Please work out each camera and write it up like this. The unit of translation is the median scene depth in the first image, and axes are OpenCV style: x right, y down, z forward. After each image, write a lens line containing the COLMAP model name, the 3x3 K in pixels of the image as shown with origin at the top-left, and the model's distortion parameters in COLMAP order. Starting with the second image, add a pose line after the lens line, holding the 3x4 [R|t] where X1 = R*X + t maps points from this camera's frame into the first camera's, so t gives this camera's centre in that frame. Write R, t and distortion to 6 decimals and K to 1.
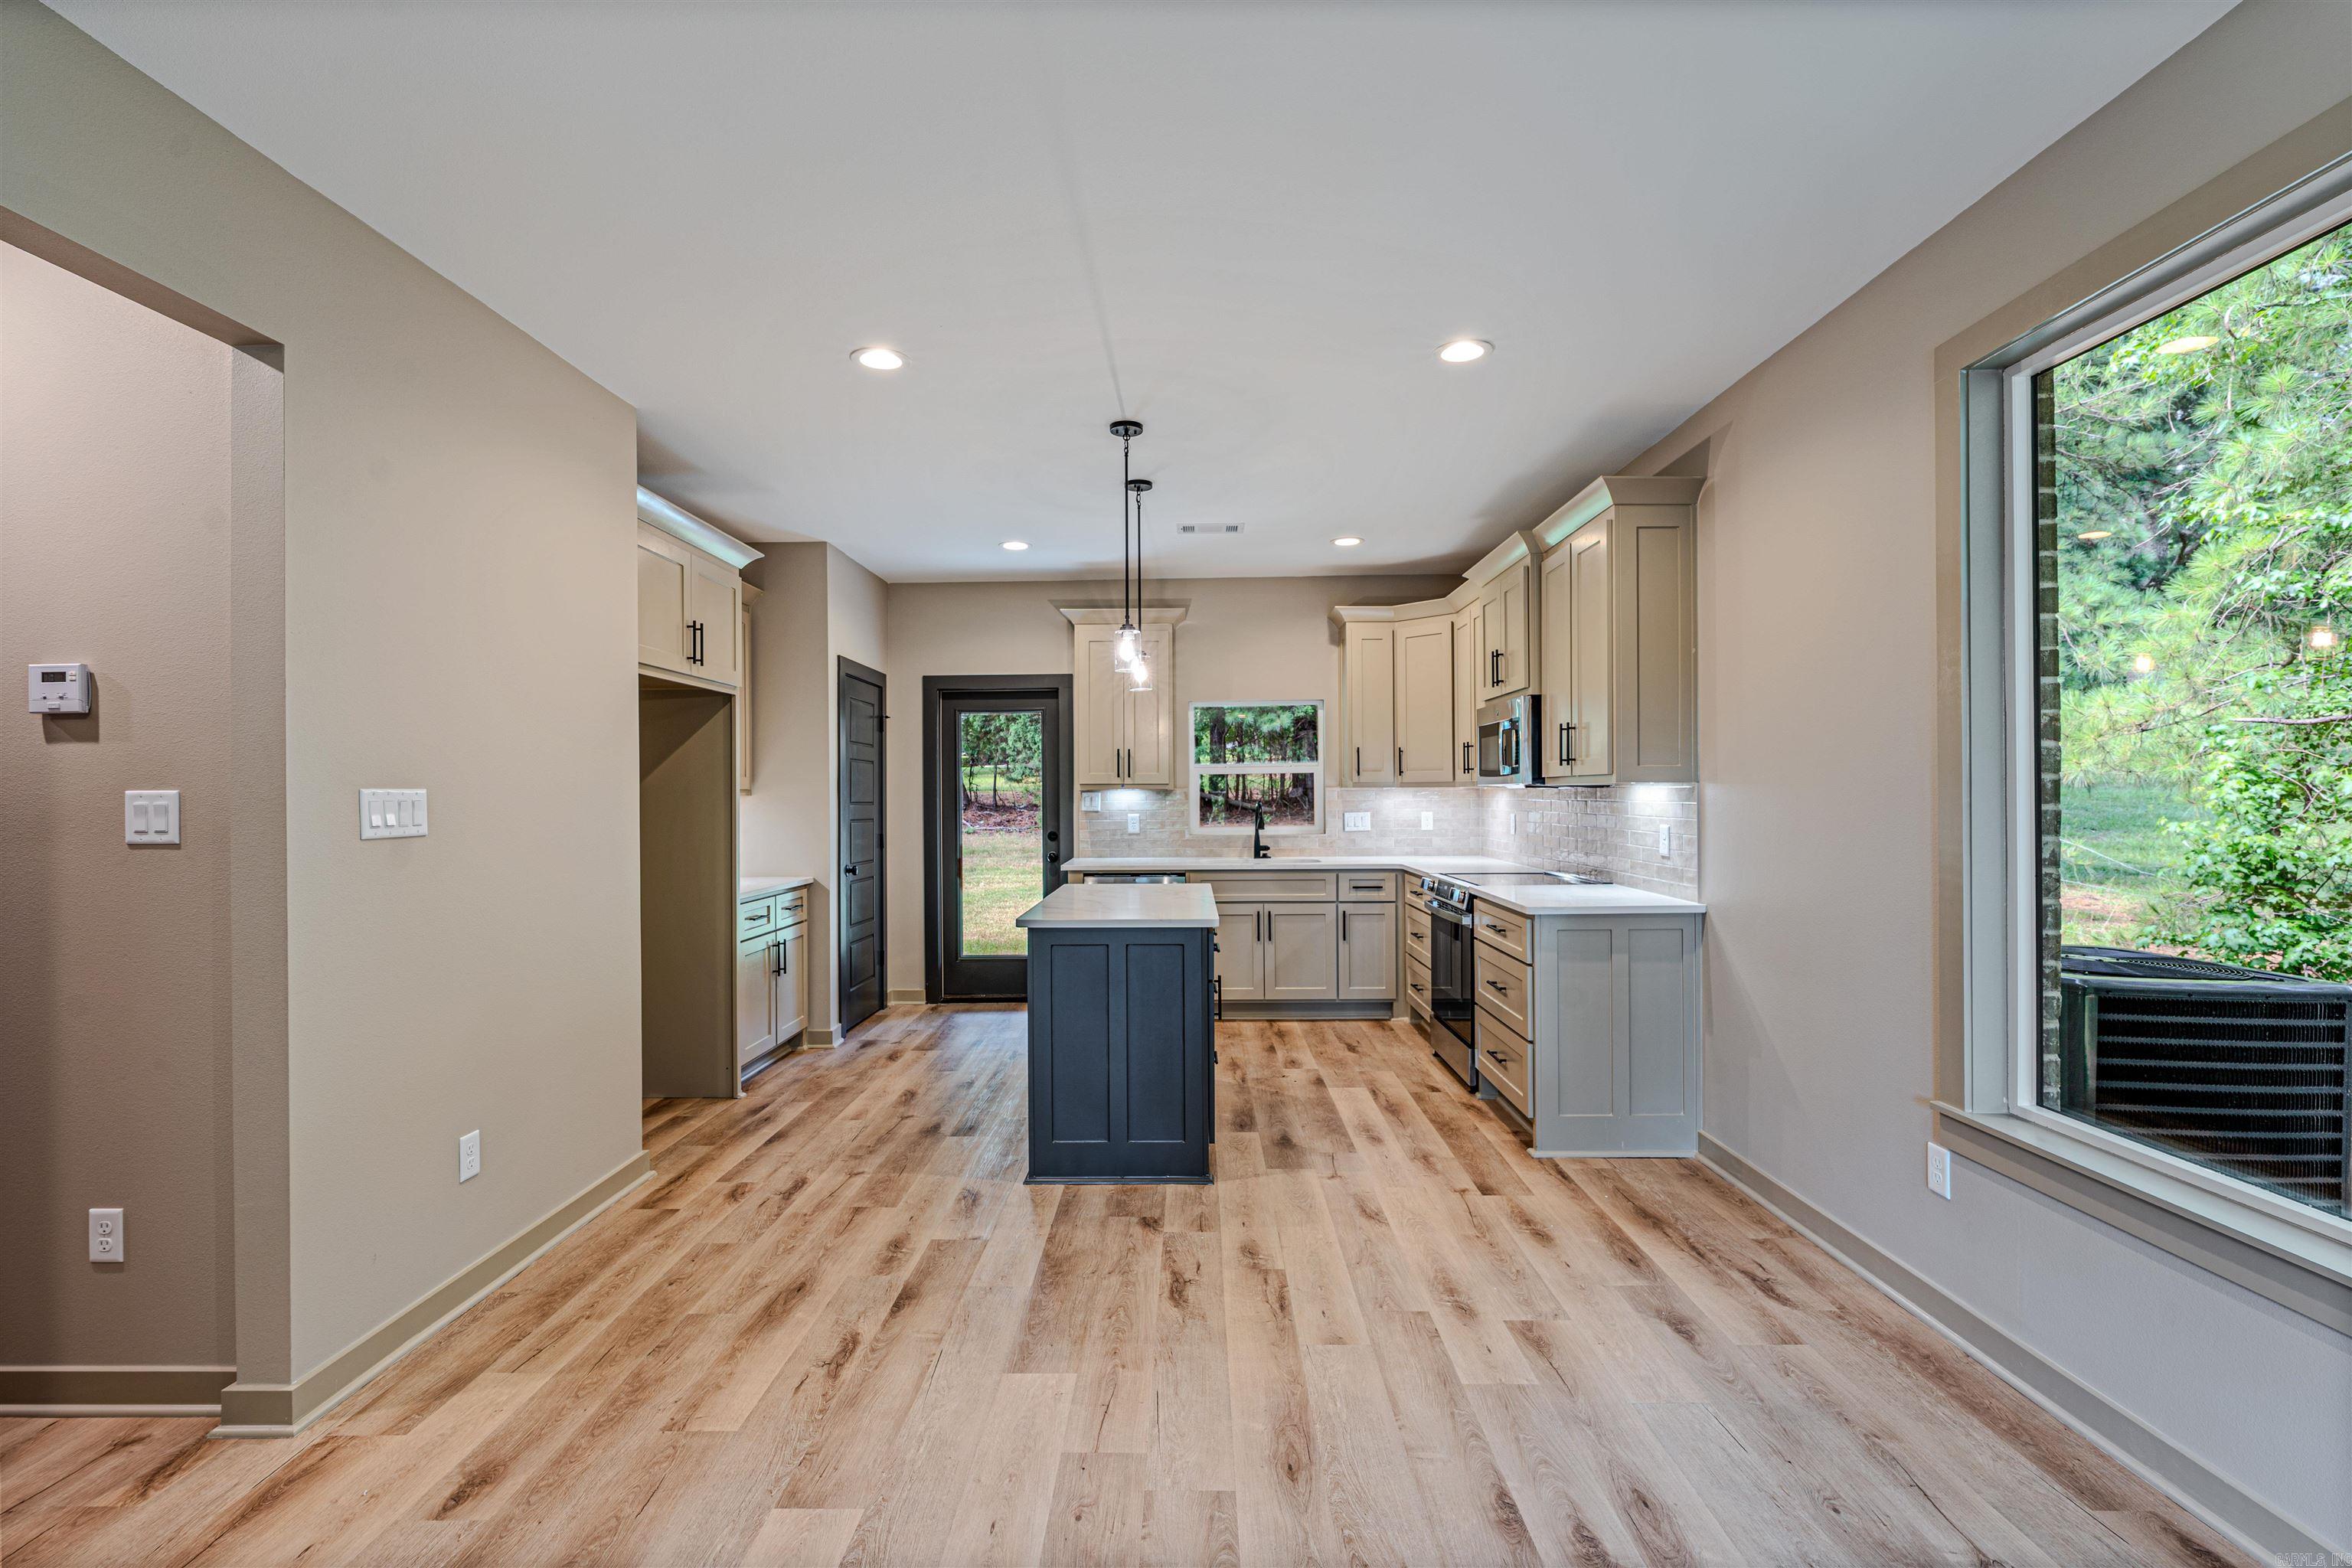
lens RADIAL K [[1050.6, 0, 1185.7], [0, 1050.6, 794.2], [0, 0, 1]] dist [-0.006051, 0.002066]
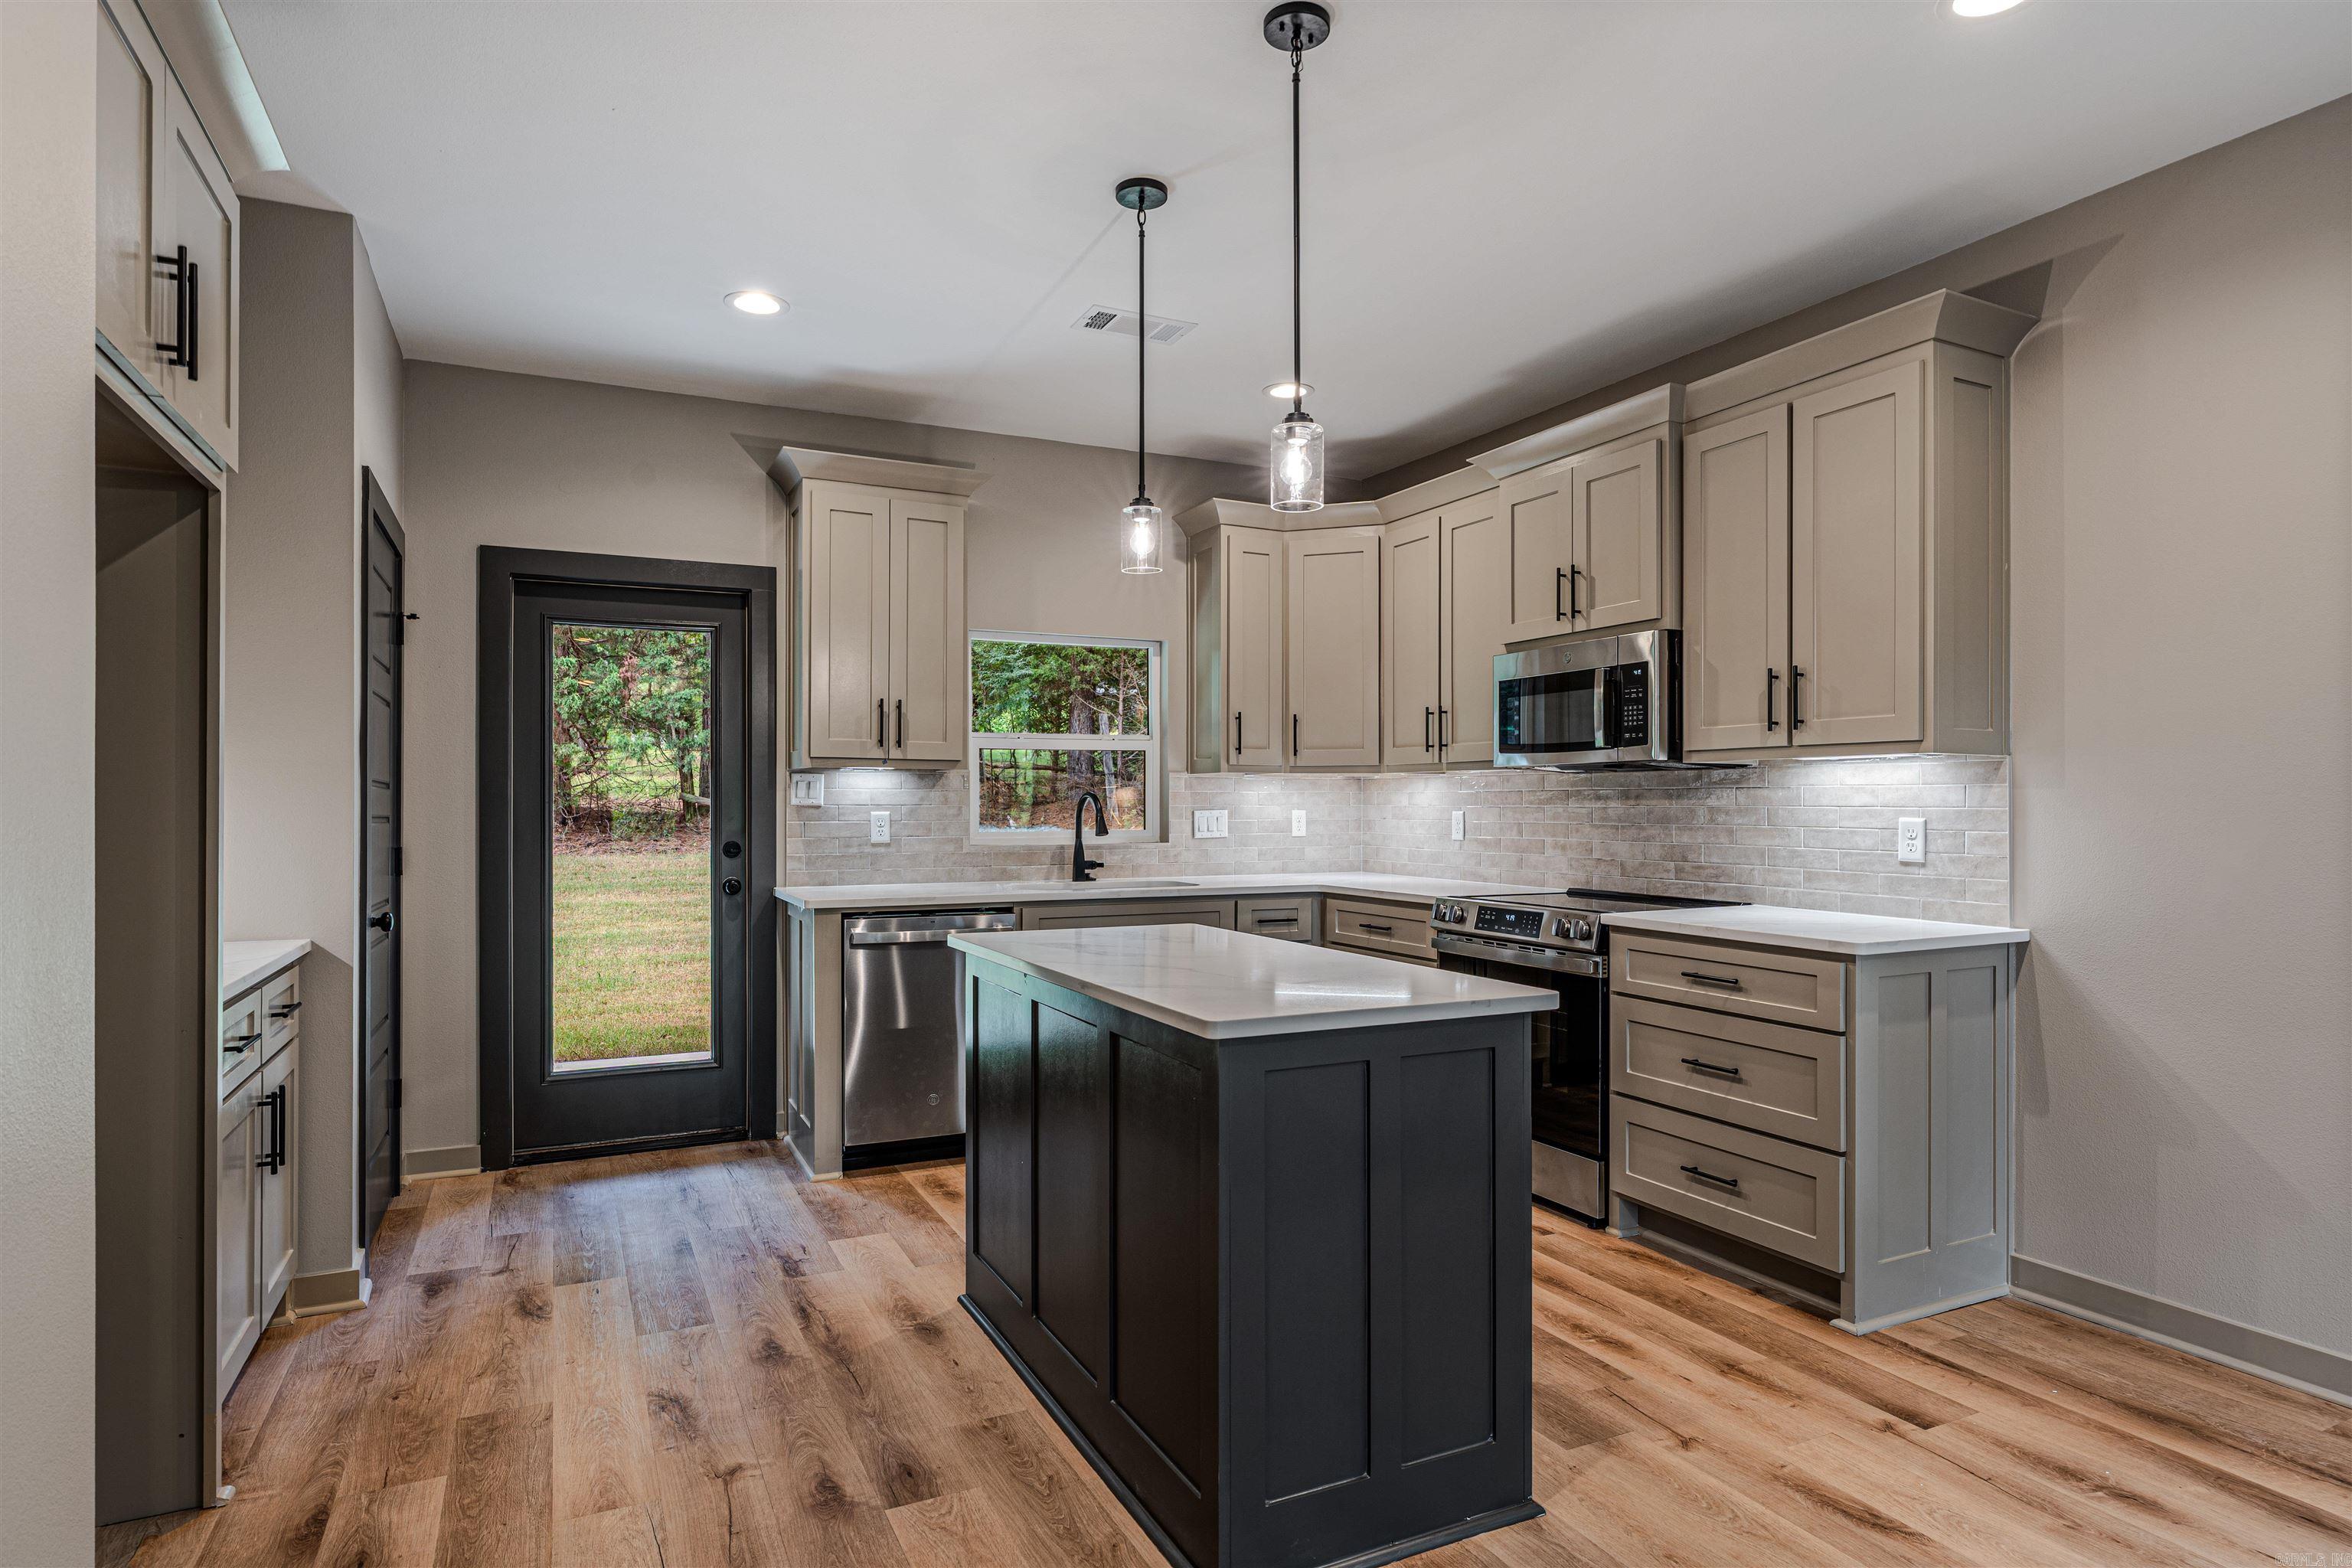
lens RADIAL K [[1257.9, 0, 1175.3], [0, 1257.9, 798.4], [0, 0, 1]] dist [-0.002496, 0.000163]
pose [[0.895265, 0.009038, 0.445443, -0.291402], [-0.006392, 0.999952, -0.007443, 0.021142], [-0.445489, 0.003816, 0.895279, 0.378953]]
